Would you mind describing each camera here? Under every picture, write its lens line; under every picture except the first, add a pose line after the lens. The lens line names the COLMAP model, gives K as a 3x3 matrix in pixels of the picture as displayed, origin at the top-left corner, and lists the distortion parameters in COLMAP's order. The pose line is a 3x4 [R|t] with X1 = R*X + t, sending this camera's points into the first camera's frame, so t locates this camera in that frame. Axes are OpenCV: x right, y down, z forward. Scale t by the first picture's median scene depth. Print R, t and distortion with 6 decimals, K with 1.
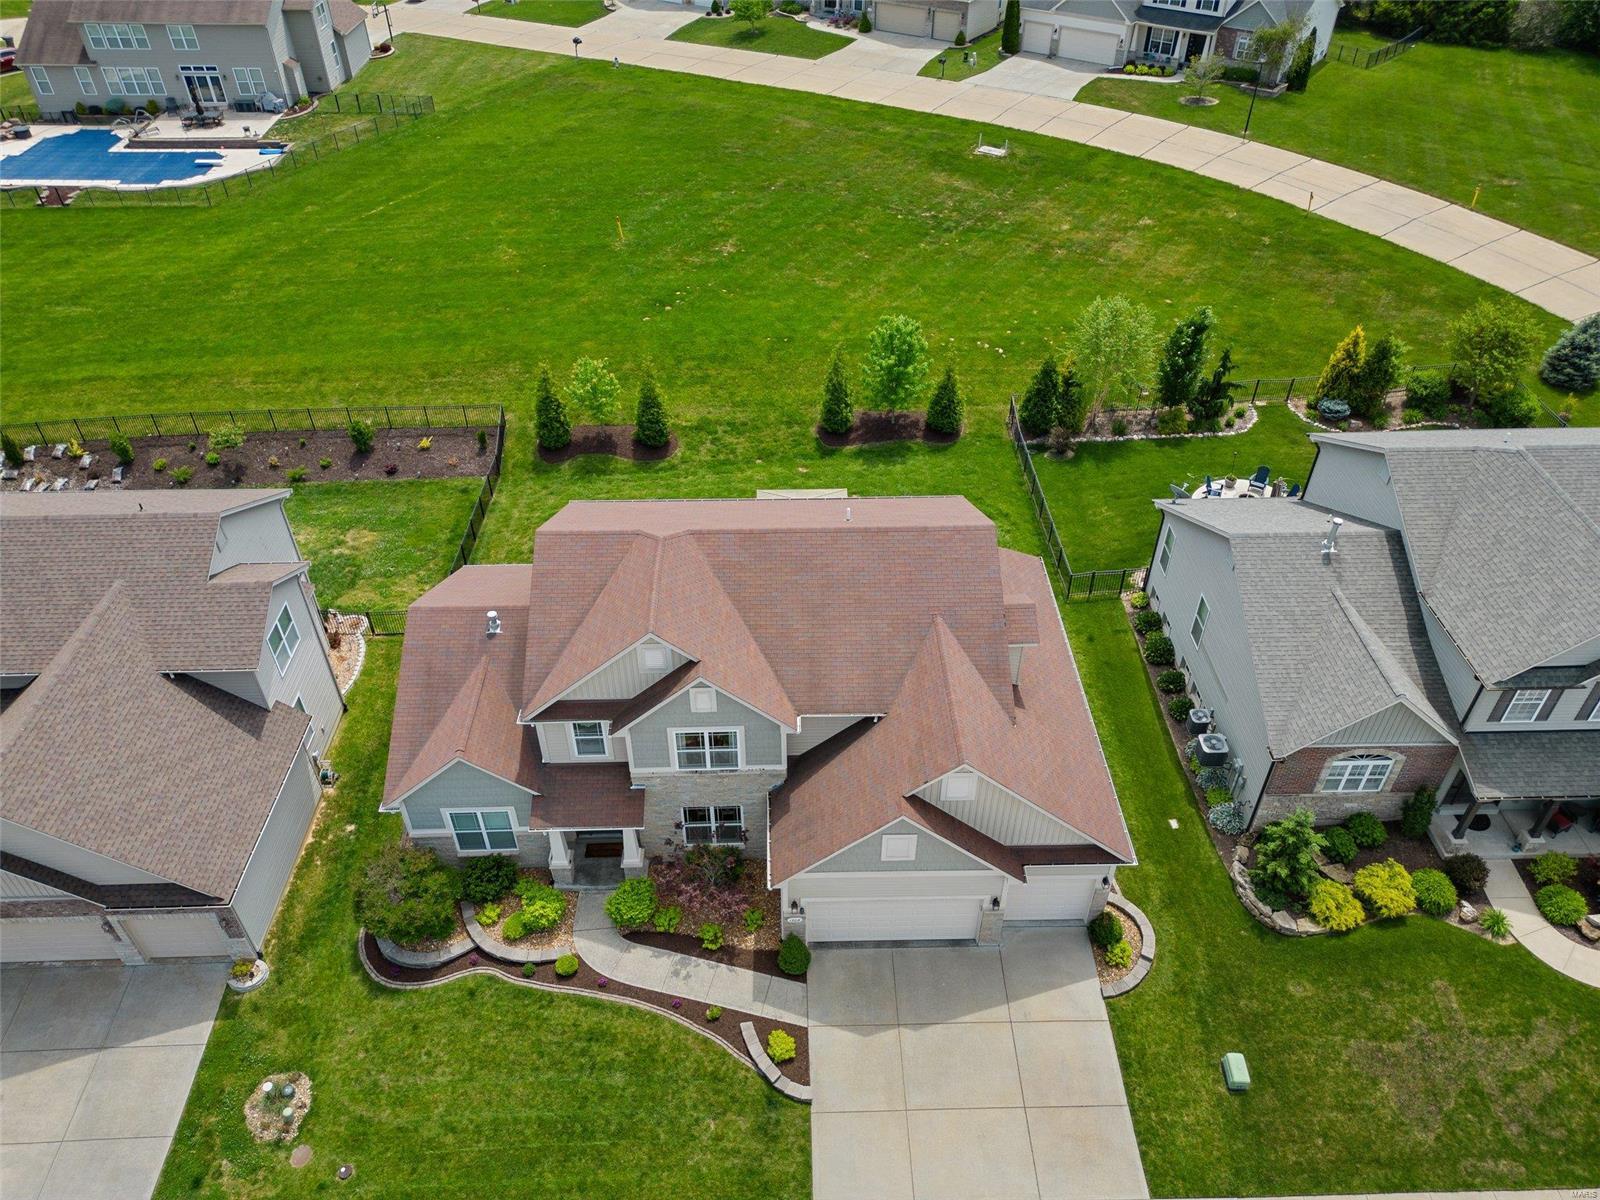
lens RADIAL K [[1135.9, 0, 800.0], [0, 1135.9, 600.0], [0, 0, 1]] dist [0.066364, -0.063198]
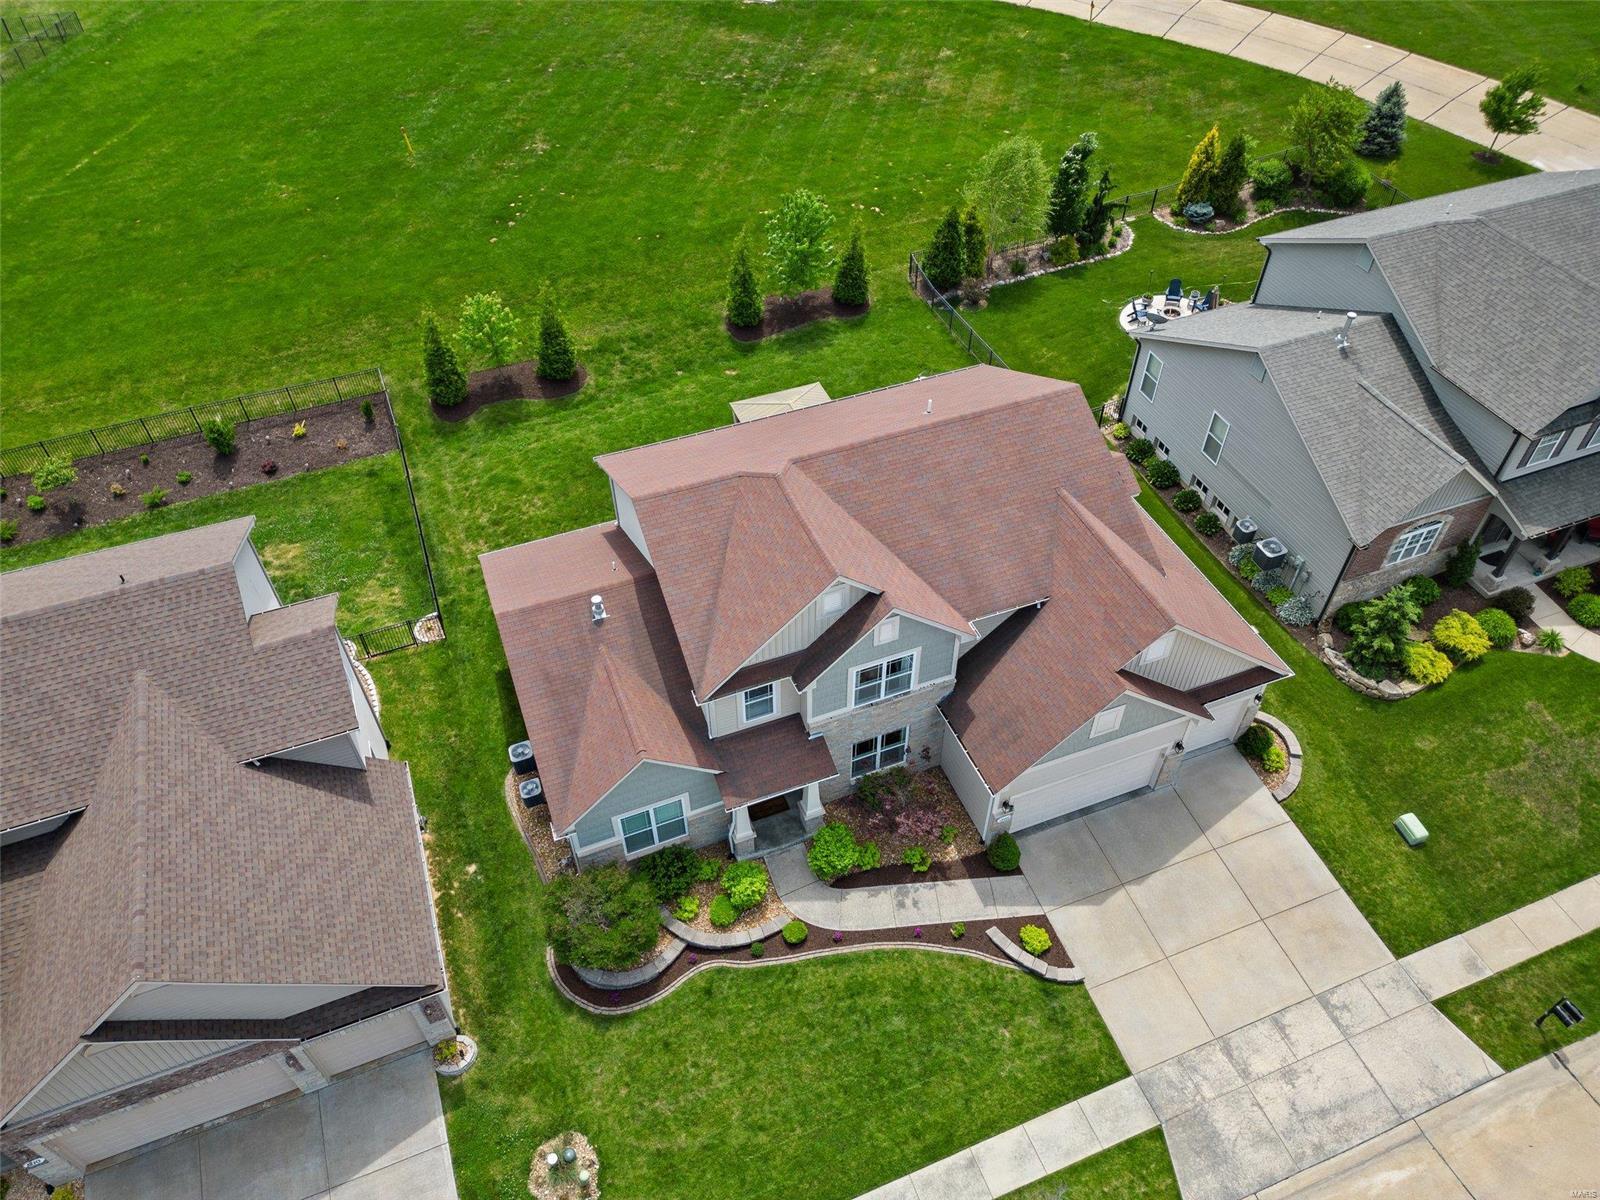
lens RADIAL K [[1135.9, 0, 800.0], [0, 1135.9, 600.0], [0, 0, 1]] dist [0.066364, -0.063198]
pose [[0.939072, -0.249172, 0.236762, -0.332545], [0.222170, 0.965612, 0.135031, -0.072834], [-0.262267, -0.074202, 0.962138, 0.092531]]
